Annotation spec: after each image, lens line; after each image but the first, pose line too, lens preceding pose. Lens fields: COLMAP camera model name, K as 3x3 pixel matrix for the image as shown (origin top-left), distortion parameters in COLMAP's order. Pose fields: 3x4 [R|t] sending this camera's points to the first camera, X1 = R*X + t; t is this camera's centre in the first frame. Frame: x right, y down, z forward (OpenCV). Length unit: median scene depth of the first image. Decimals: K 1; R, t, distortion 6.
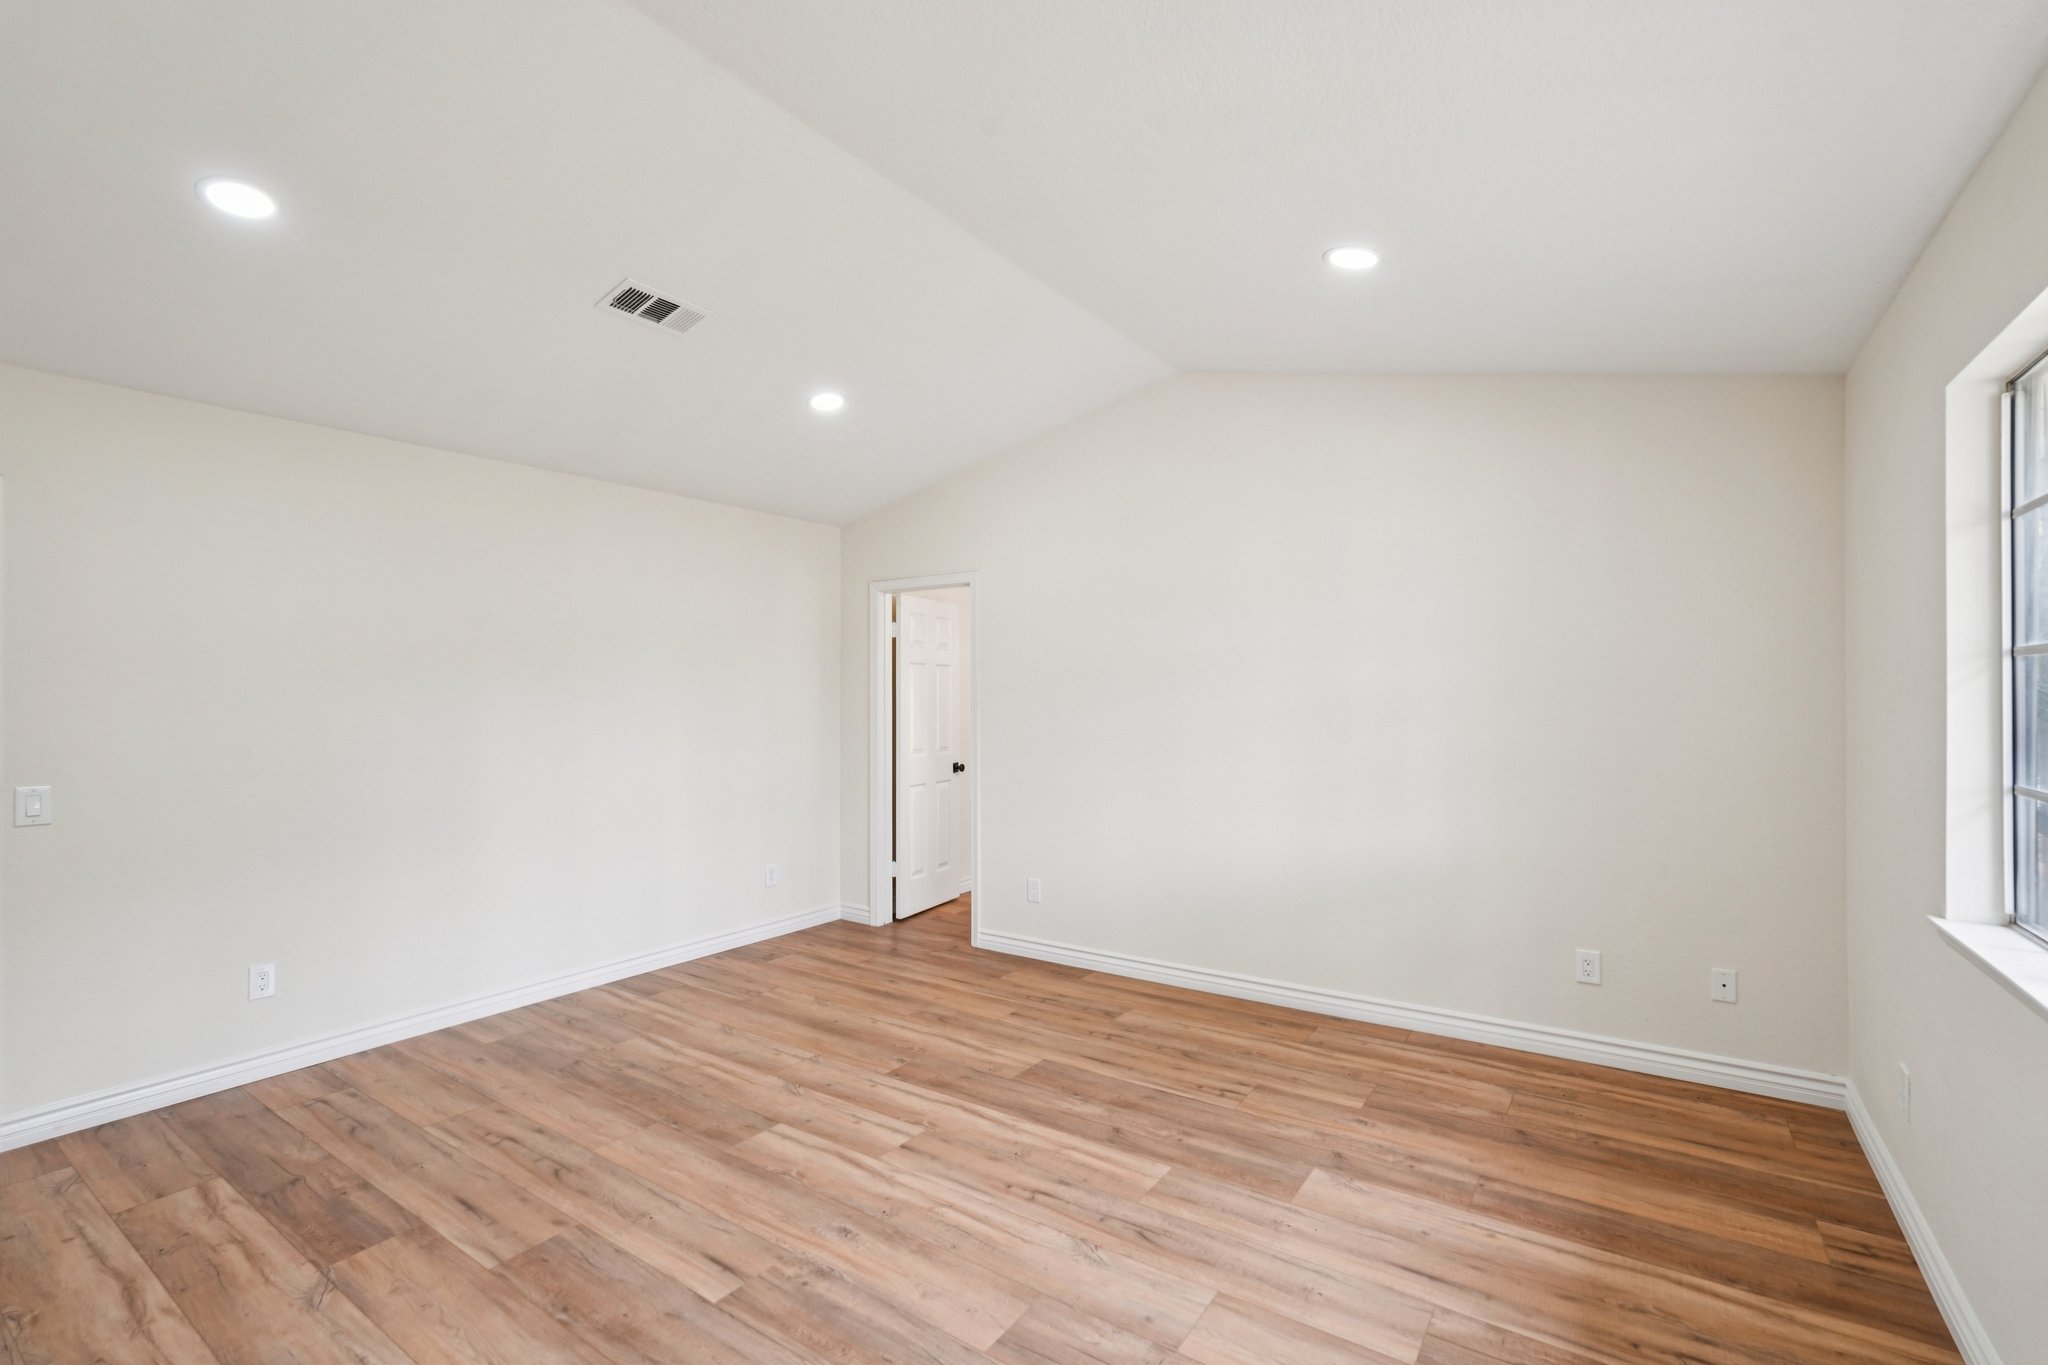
lens RADIAL K [[891.6, 0, 1016.2], [0, 891.6, 688.4], [0, 0, 1]] dist [-0.002743, 0.004257]
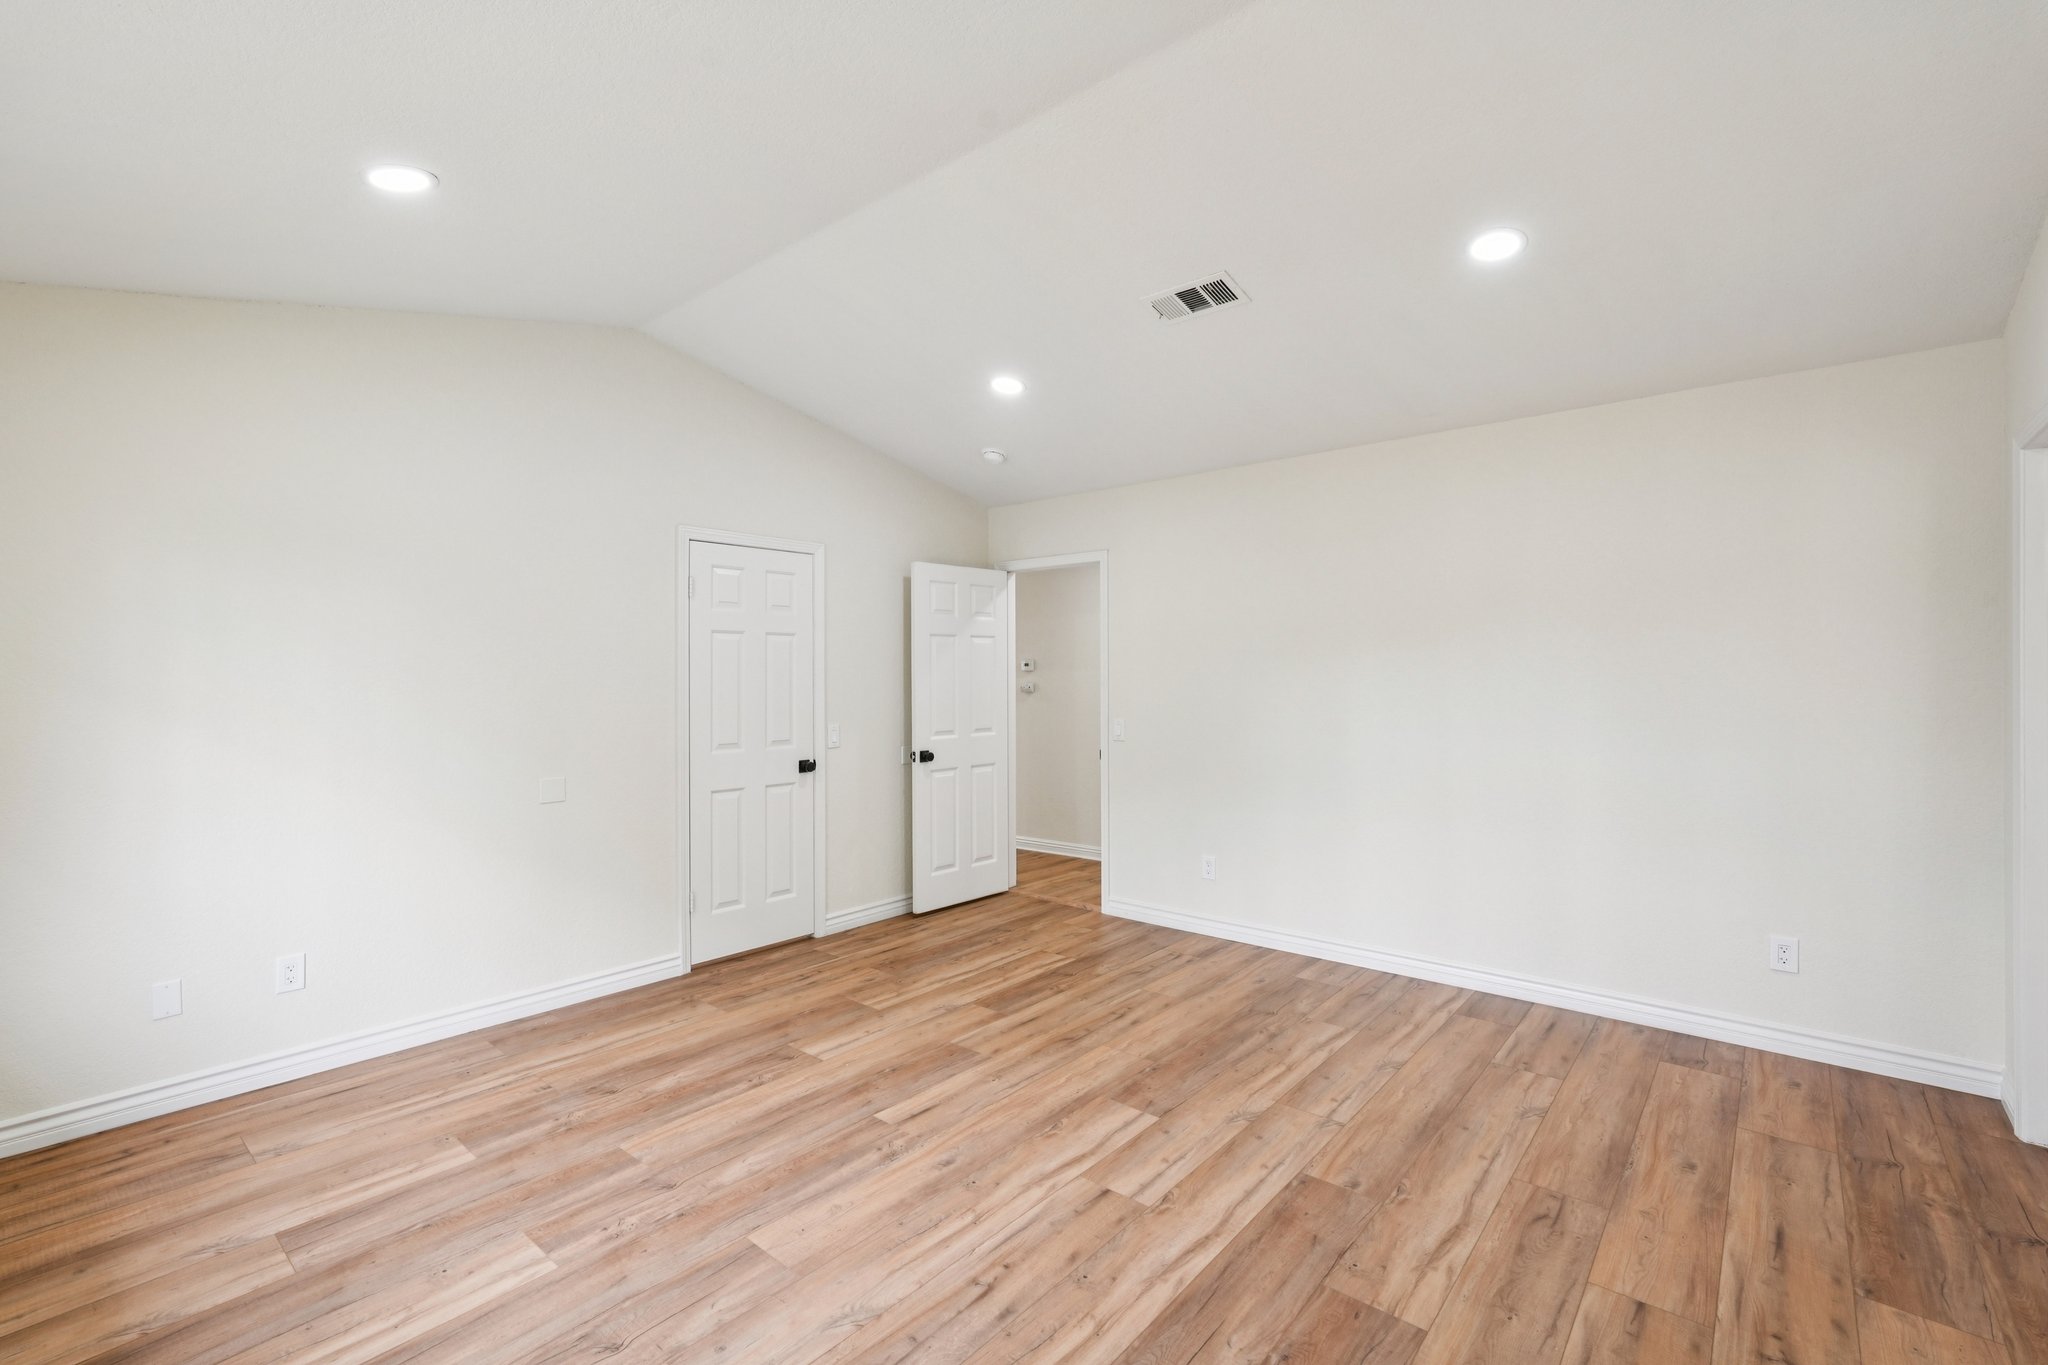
lens RADIAL K [[891.6, 0, 1016.2], [0, 891.6, 688.4], [0, 0, 1]] dist [-0.002743, 0.004257]
pose [[-0.089474, 0.020652, -0.995775, 0.648620], [0.018471, 0.999647, 0.019073, 0.005628], [0.995818, -0.016686, -0.089824, 0.881299]]
